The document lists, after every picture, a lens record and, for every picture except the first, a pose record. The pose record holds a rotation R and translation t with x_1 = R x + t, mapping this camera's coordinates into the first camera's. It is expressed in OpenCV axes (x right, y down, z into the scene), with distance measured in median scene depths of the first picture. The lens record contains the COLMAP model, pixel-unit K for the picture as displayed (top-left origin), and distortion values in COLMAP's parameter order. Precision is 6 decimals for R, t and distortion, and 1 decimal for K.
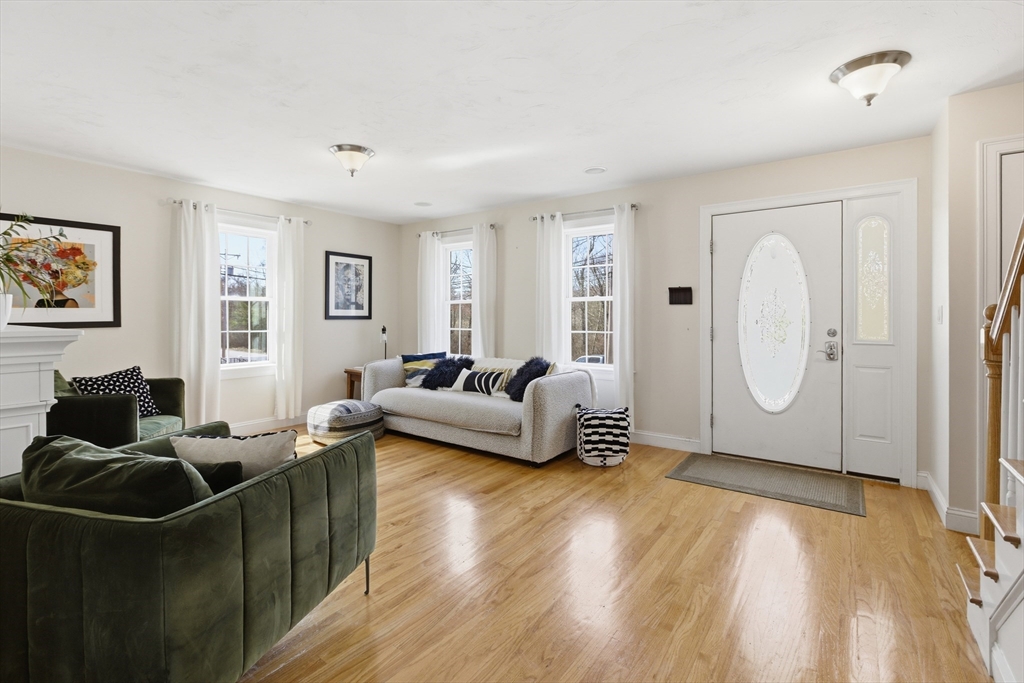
lens RADIAL K [[472.8, 0, 511.0], [0, 472.8, 317.1], [0, 0, 1]] dist [-0.003116, 0.000628]
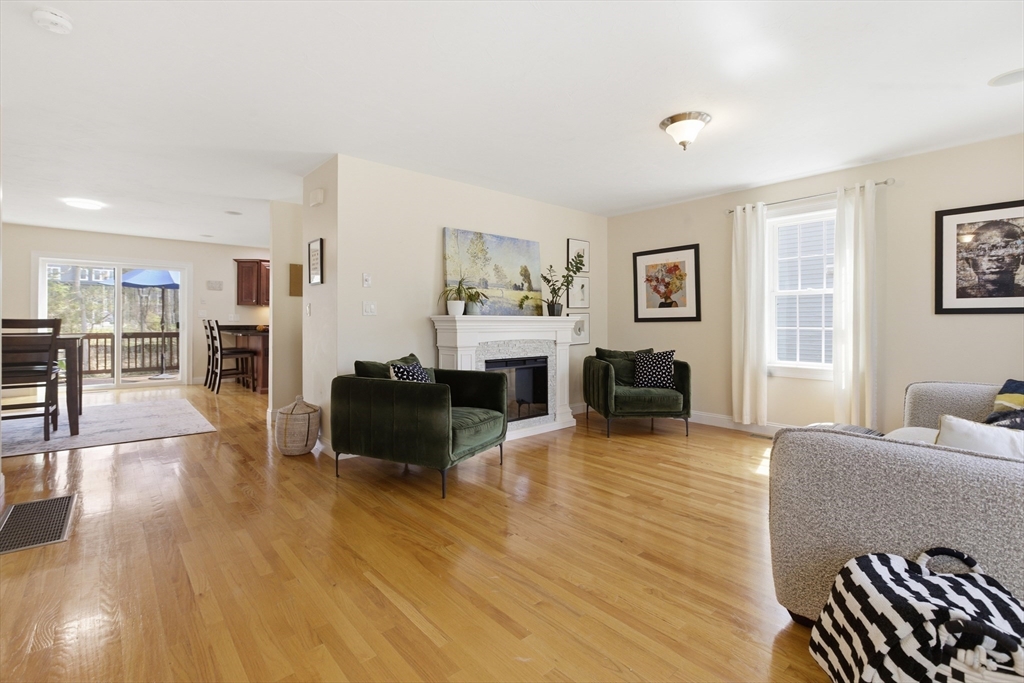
lens RADIAL K [[469.5, 0, 516.5], [0, 469.5, 329.4], [0, 0, 1]] dist [-0.011203, 0.000352]
pose [[-0.218723, 0.013262, -0.975697, 0.542036], [-0.002892, 0.999894, 0.014239, 0.027080], [0.975783, 0.005936, -0.218661, 0.803544]]
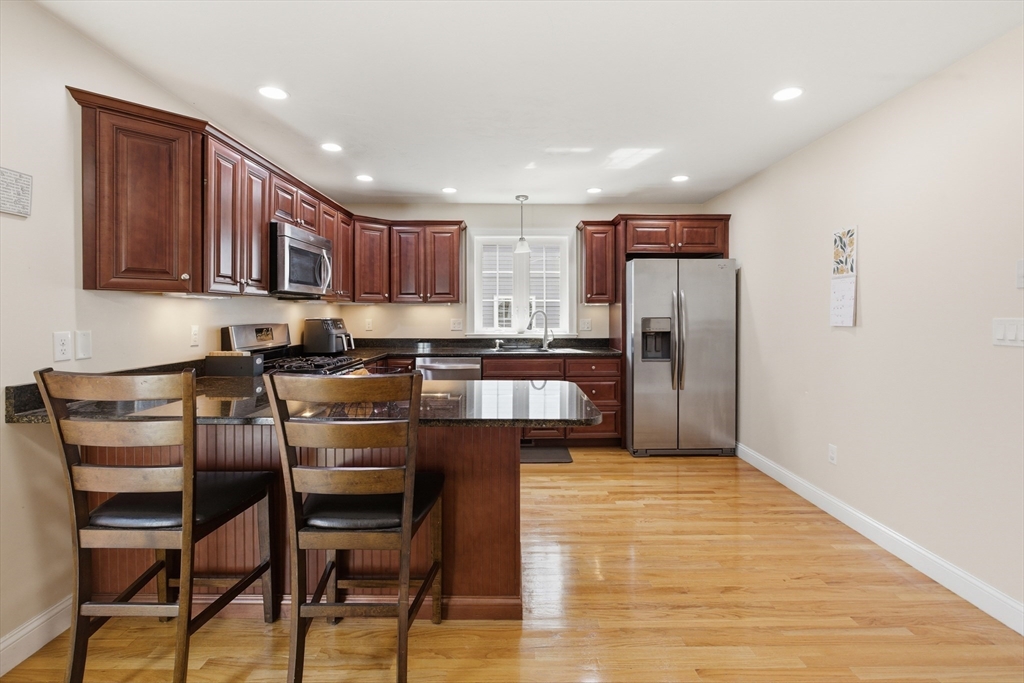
lens RADIAL K [[480.4, 0, 516.9], [0, 480.4, 314.9], [0, 0, 1]] dist [-0.000346, 0.000252]
pose [[0.593062, 0.000276, -0.805157, -0.633636], [0.003315, 0.999991, 0.002785, -0.024922], [0.805150, -0.004321, 0.593056, -0.931513]]
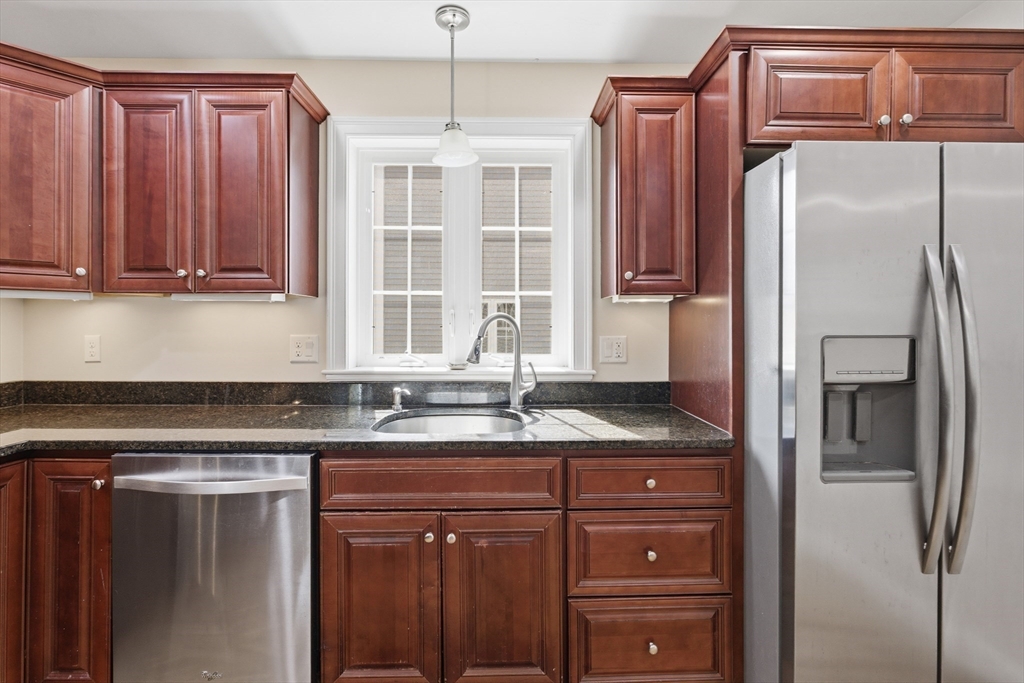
lens RADIAL K [[482.2, 0, 514.2], [0, 482.2, 320.2], [0, 0, 1]] dist [-0.007072, 0.000191]
pose [[0.599203, -0.003317, -0.800590, -1.238258], [0.000955, 0.999994, -0.003429, -0.025001], [0.800597, 0.001290, 0.599202, -0.394001]]
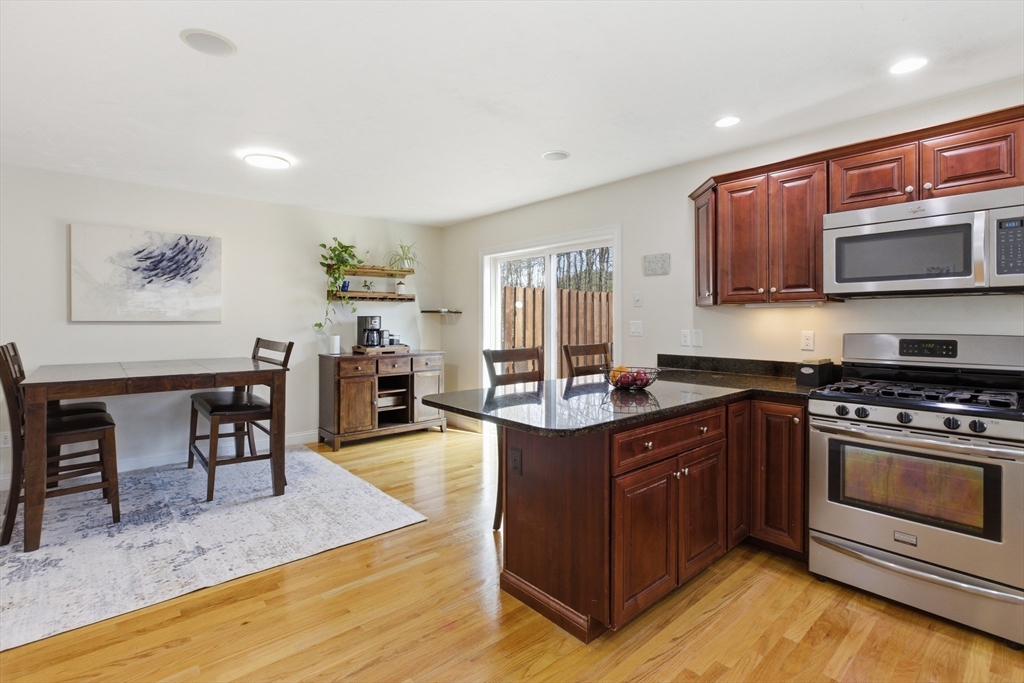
lens RADIAL K [[482.2, 0, 514.2], [0, 482.2, 320.2], [0, 0, 1]] dist [-0.007072, 0.000191]
pose [[-0.975663, -0.001717, 0.219269, -1.222348], [-0.002569, 0.999990, -0.003597, -0.022687], [-0.219261, -0.004073, -0.975658, 0.000346]]
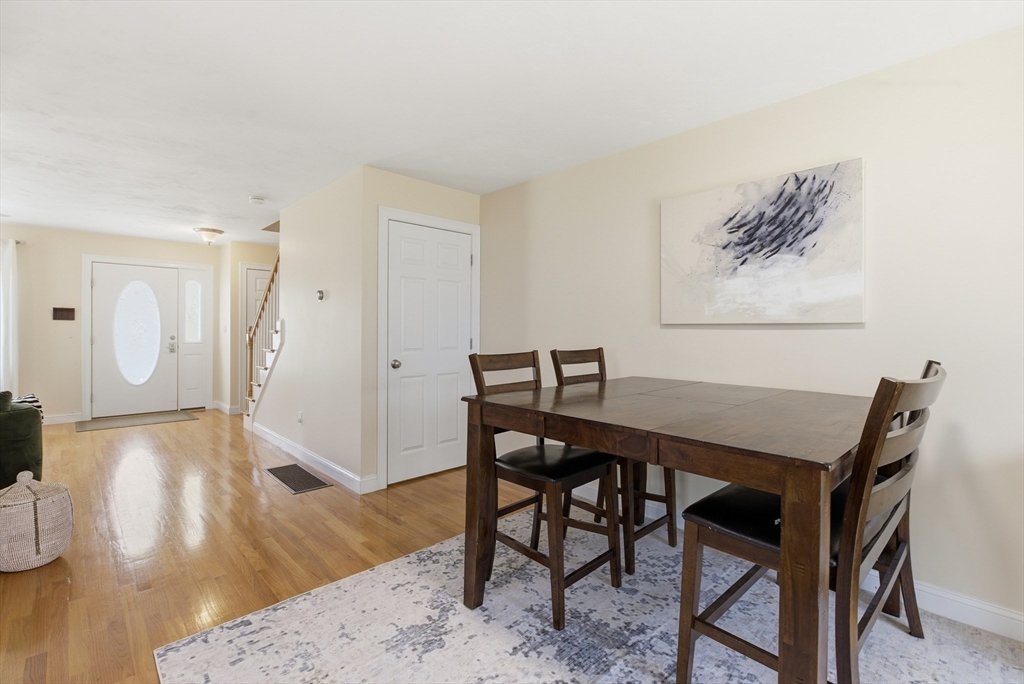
lens RADIAL K [[469.5, 0, 516.5], [0, 469.5, 329.9], [0, 0, 1]] dist [-0.011203, 0.000352]
pose [[0.181887, -0.001073, 0.983319, -0.902499], [-0.007007, 0.999973, 0.002387, -0.012059], [-0.983294, -0.007325, 0.181875, -0.691361]]
